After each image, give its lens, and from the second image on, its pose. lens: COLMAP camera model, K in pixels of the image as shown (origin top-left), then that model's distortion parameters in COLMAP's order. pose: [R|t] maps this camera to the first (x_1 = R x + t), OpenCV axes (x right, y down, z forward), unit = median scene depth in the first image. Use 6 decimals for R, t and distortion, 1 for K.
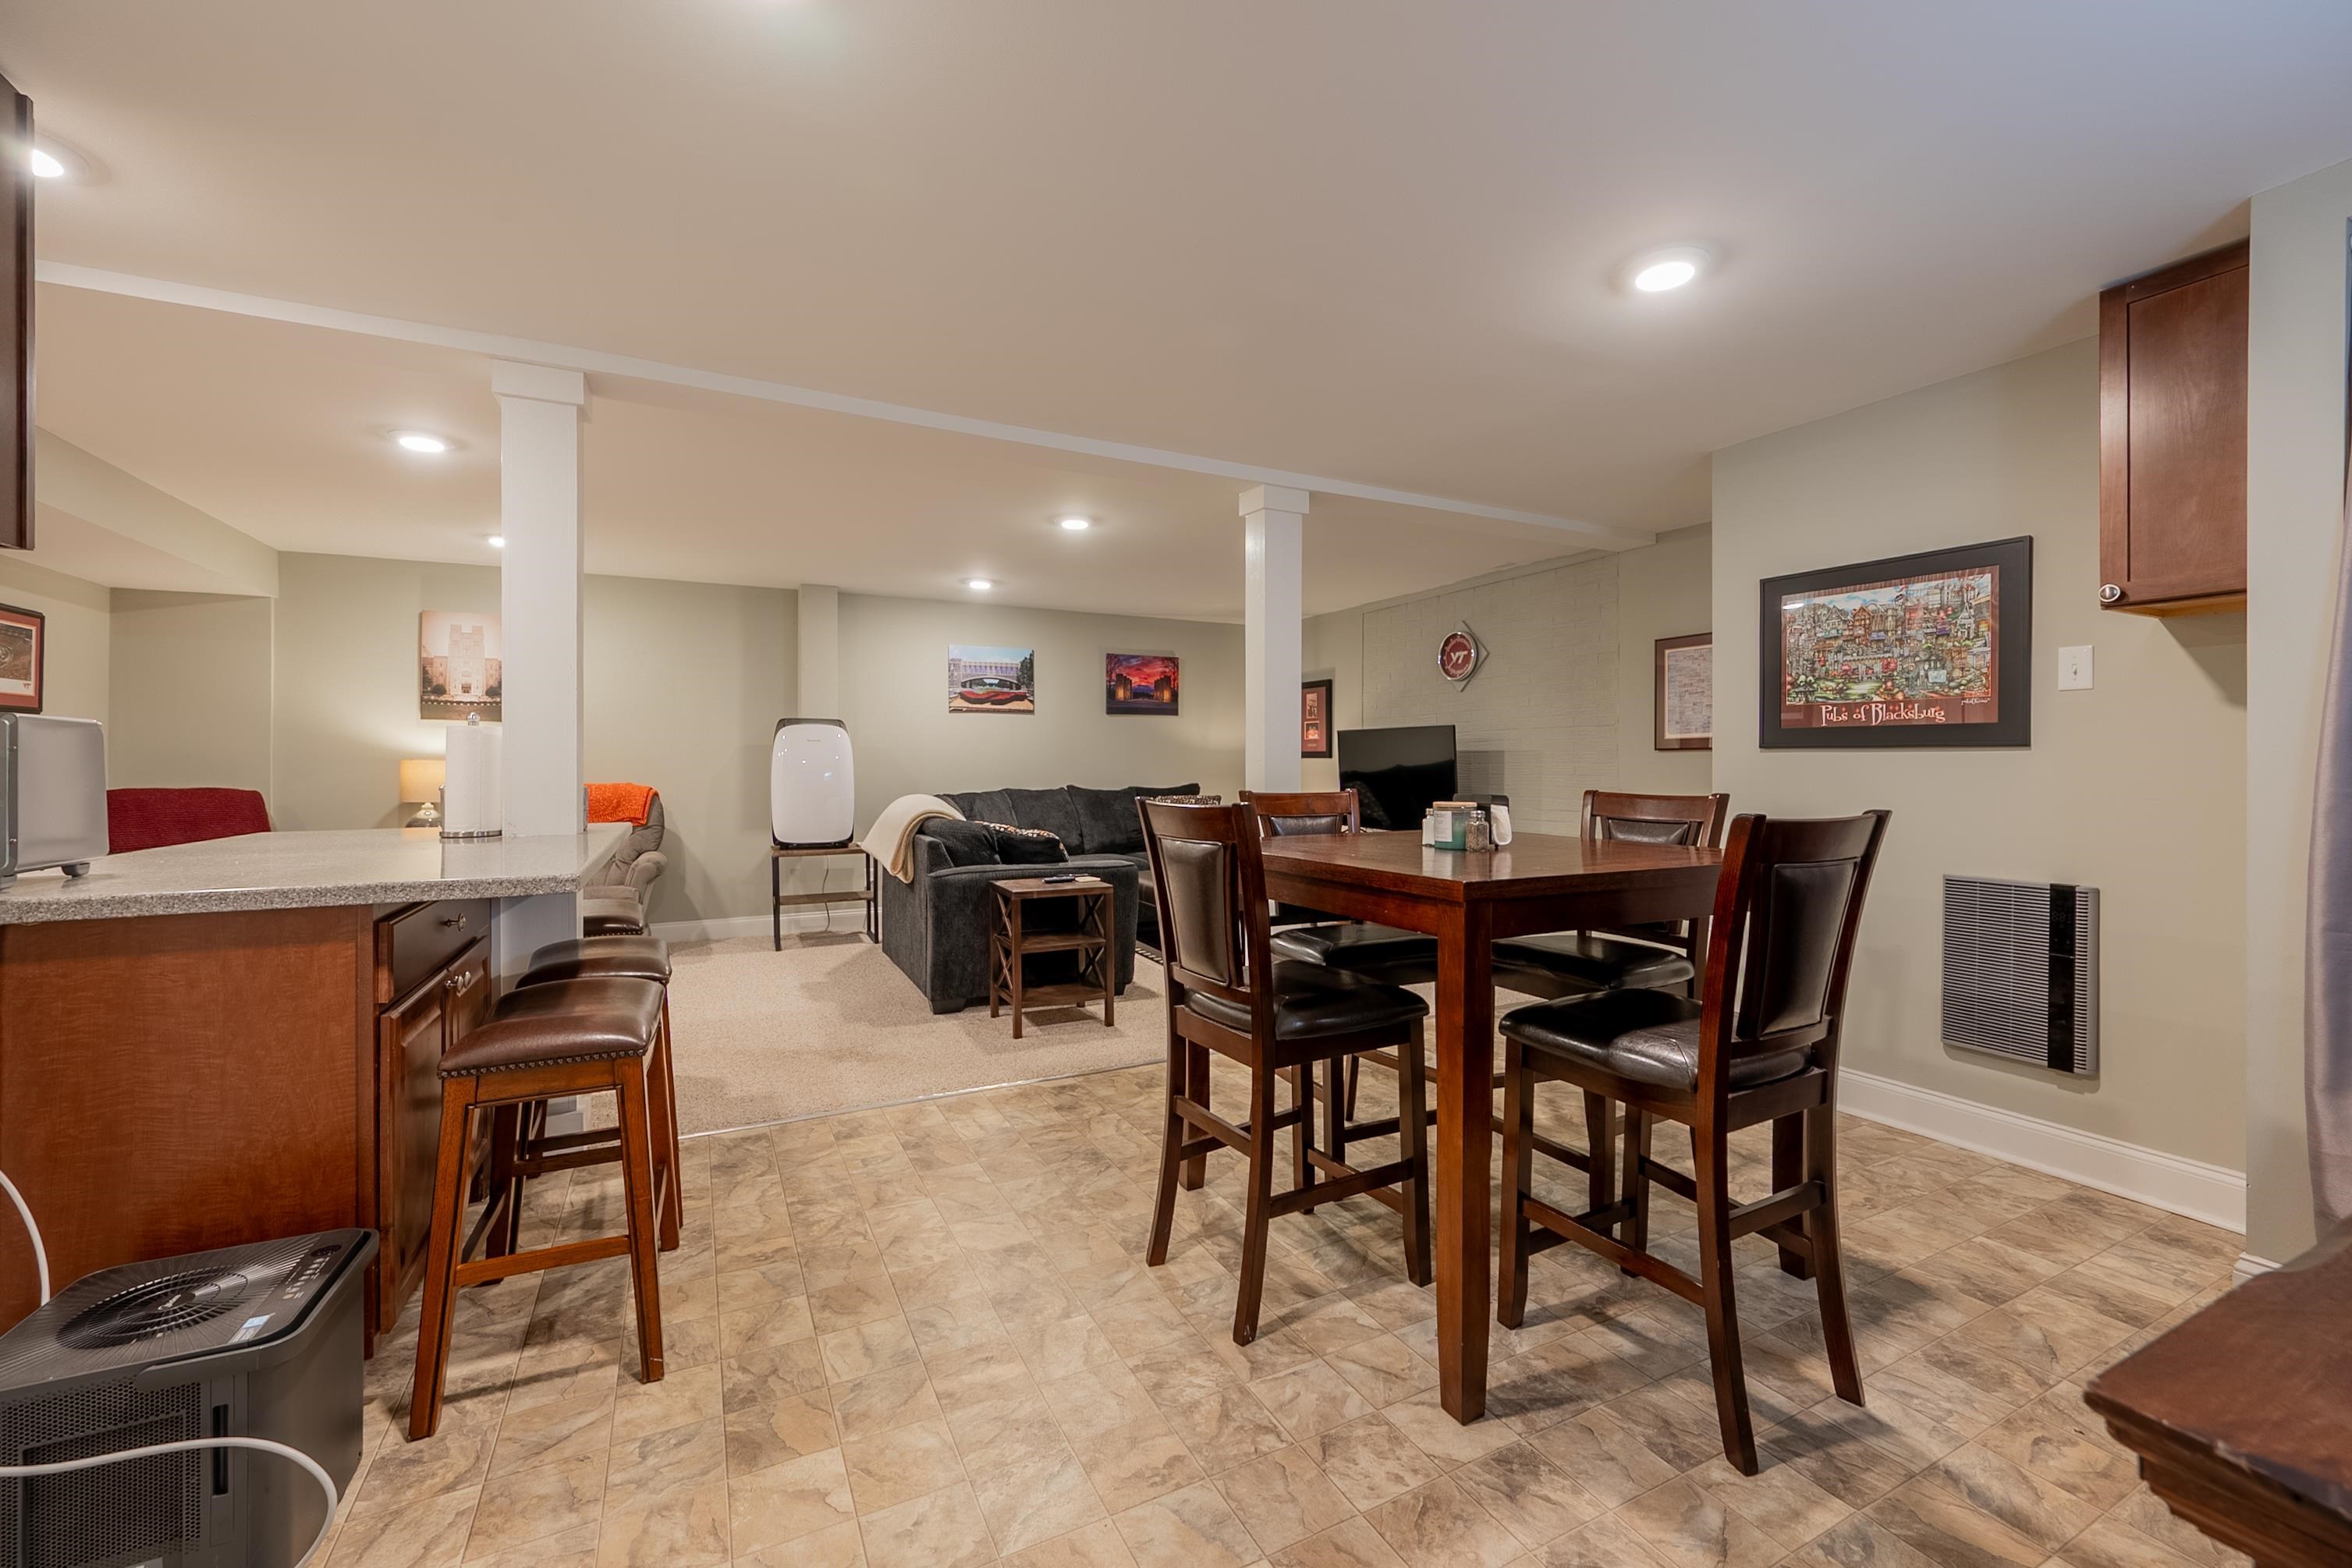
lens RADIAL K [[946.1, 0, 1176.6], [0, 946.1, 766.7], [0, 0, 1]] dist [0.000547, 0.000053]
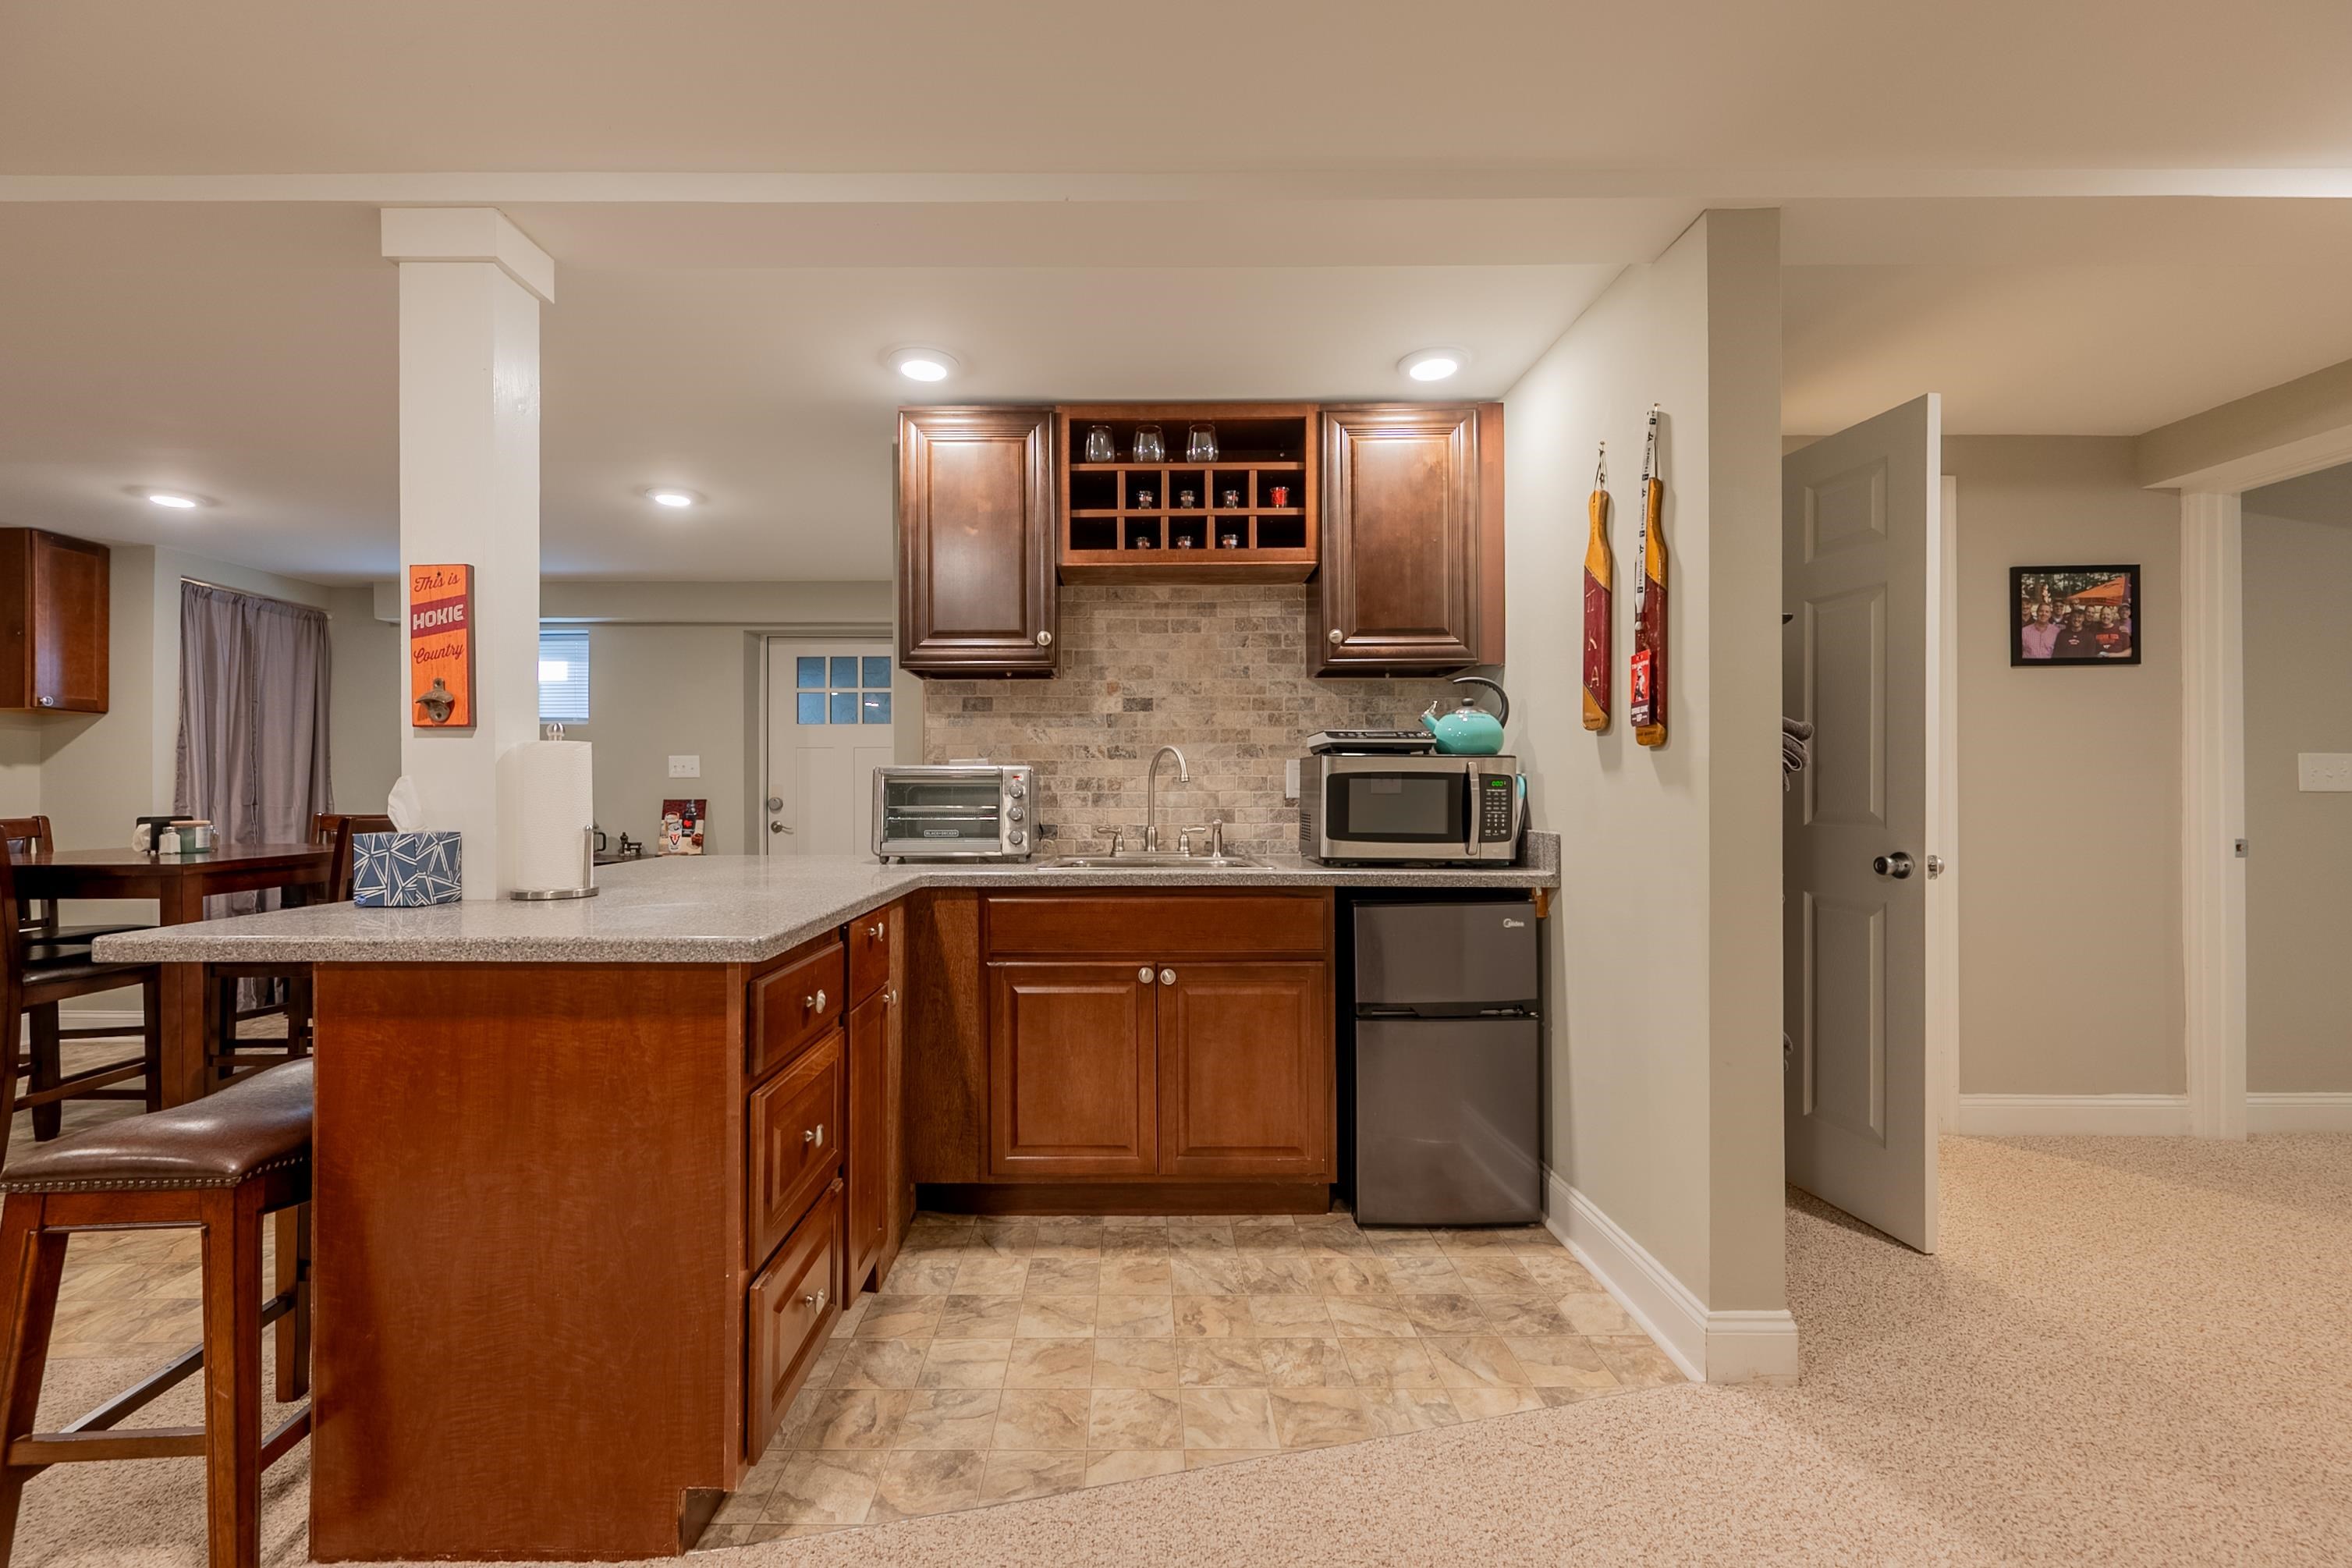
lens RADIAL K [[954.7, 0, 1130.2], [0, 954.7, 789.2], [0, 0, 1]] dist [0.001007, -0.000014]
pose [[-0.892109, 0.002693, 0.451813, -0.676220], [0.003301, 0.999994, 0.000557, -0.002846], [-0.451809, 0.001989, -0.892113, 0.673564]]
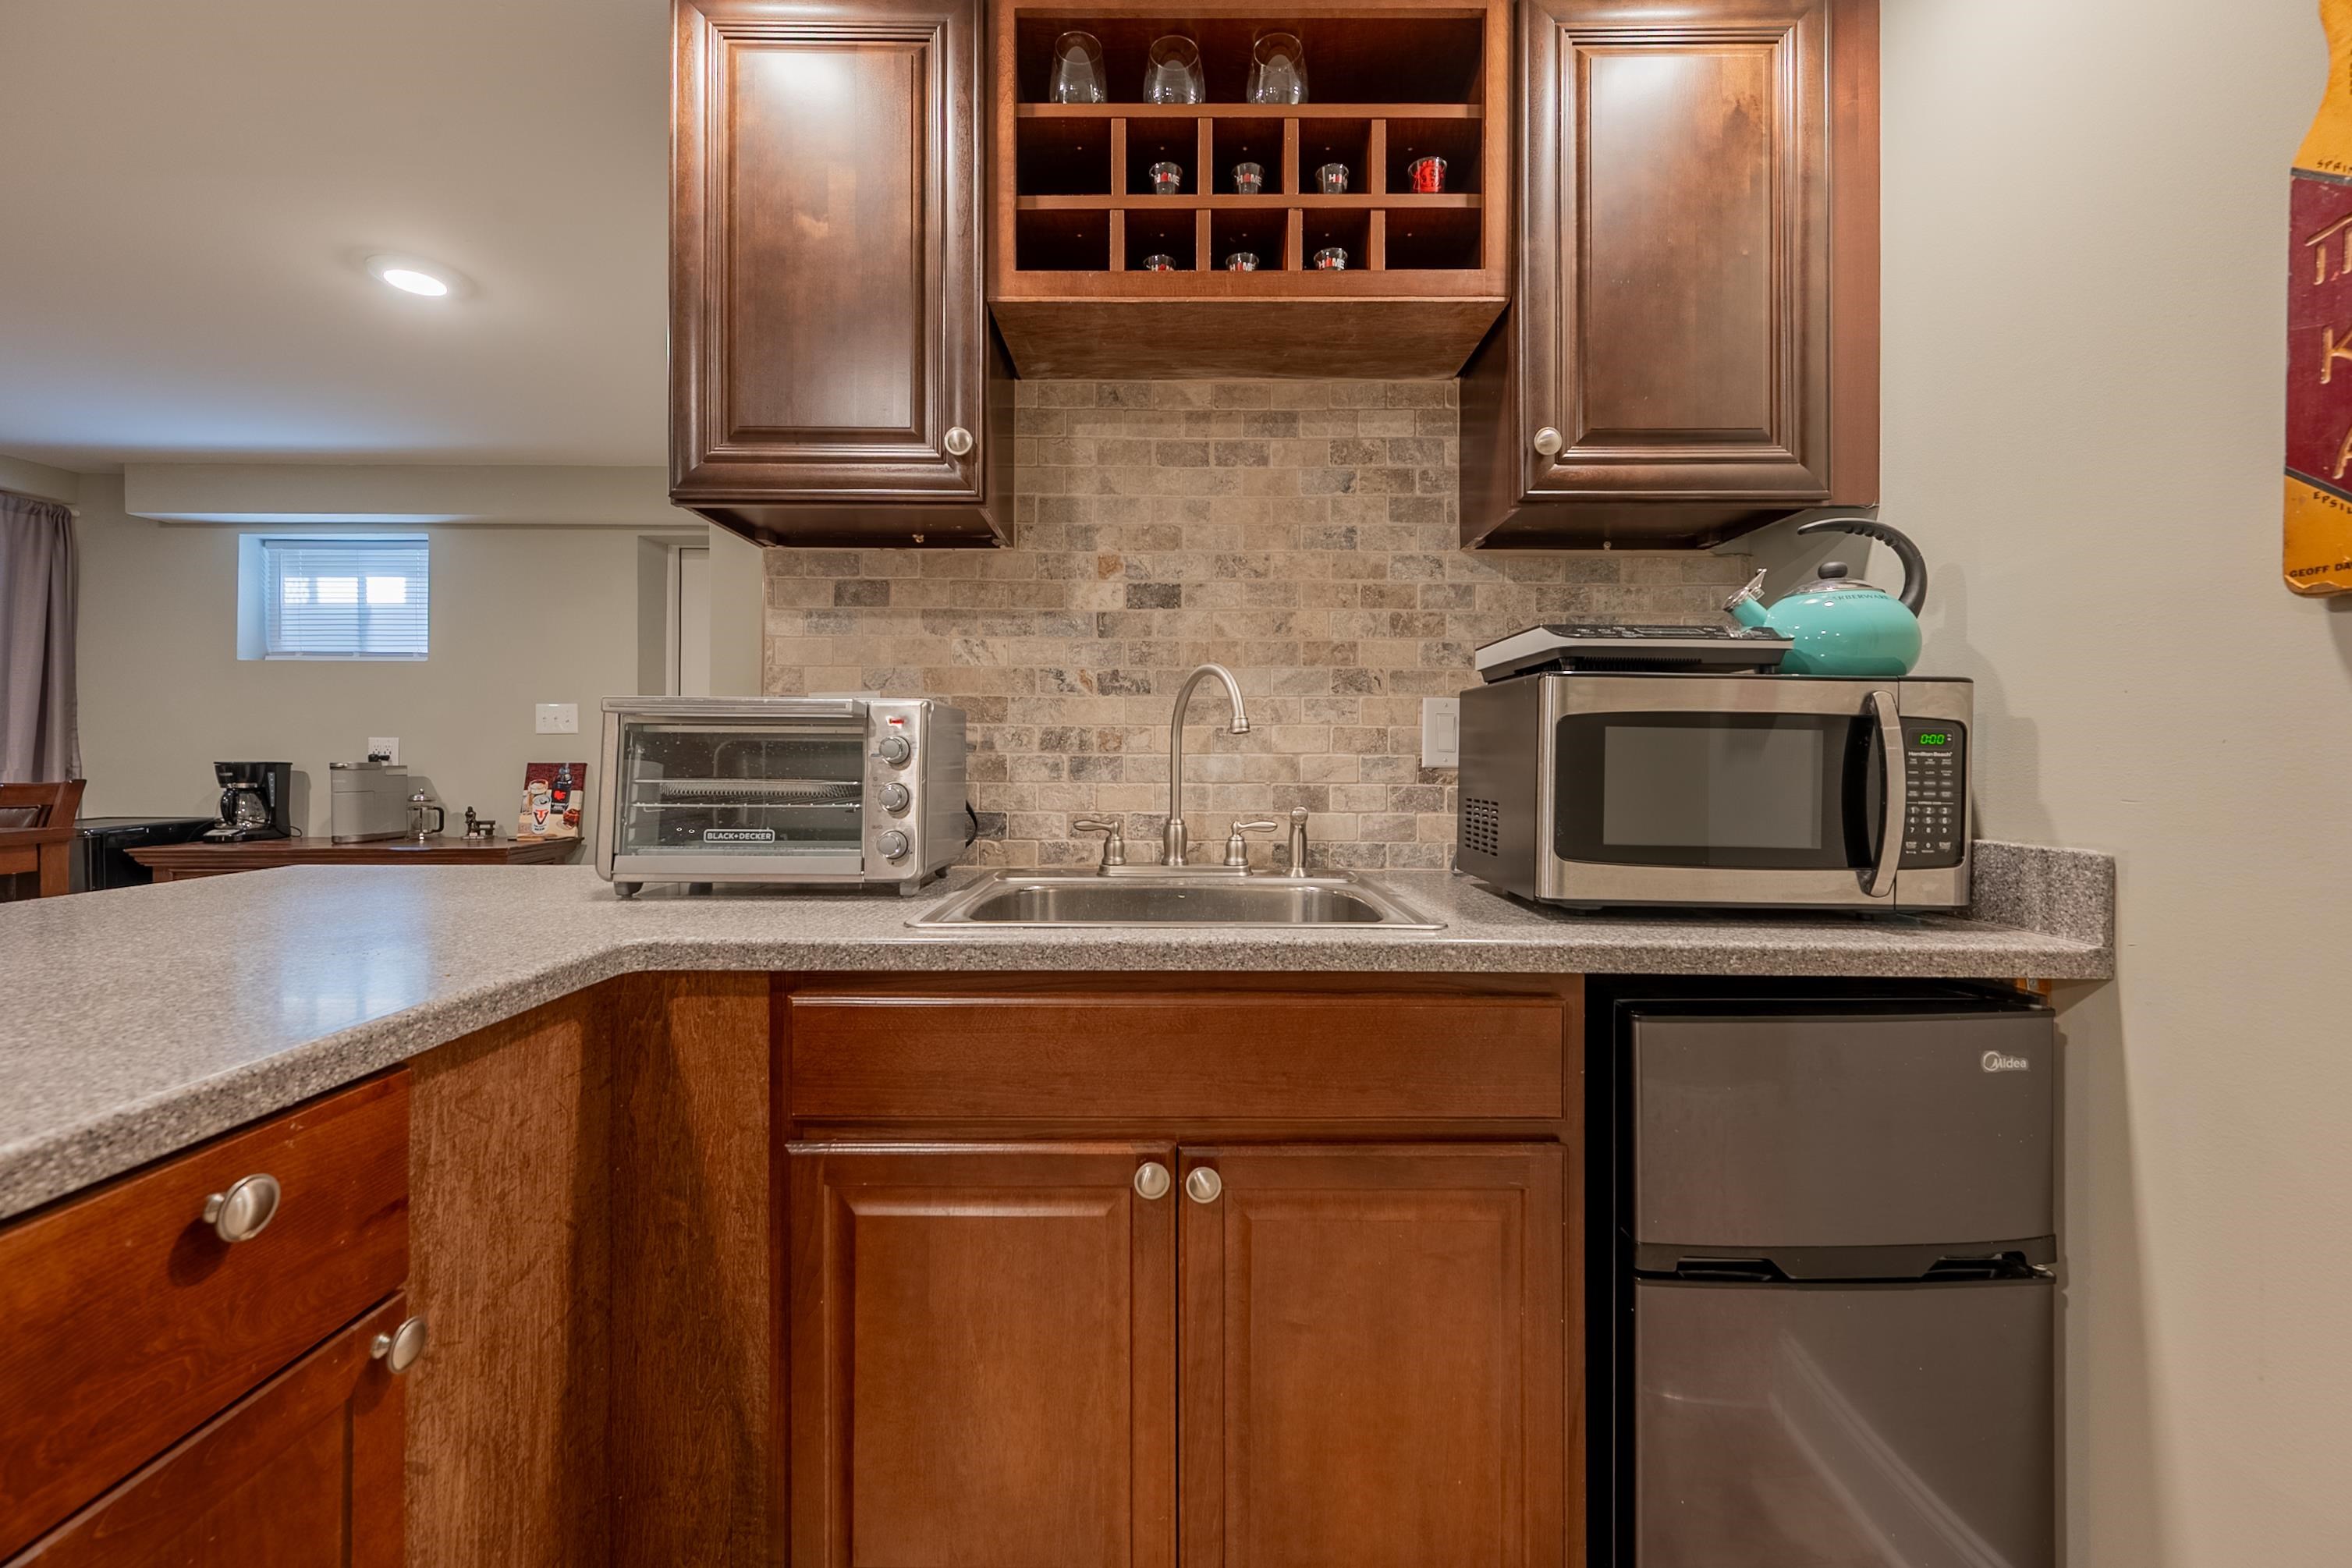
lens RADIAL K [[946.9, 0, 1177.1], [0, 946.9, 759.8], [0, 0, 1]] dist [0.001154, 0.000014]
pose [[-0.894864, -0.004901, 0.446313, -0.573603], [-0.002865, 0.999982, 0.005238, -0.000877], [-0.446331, 0.003409, -0.894862, 0.448150]]
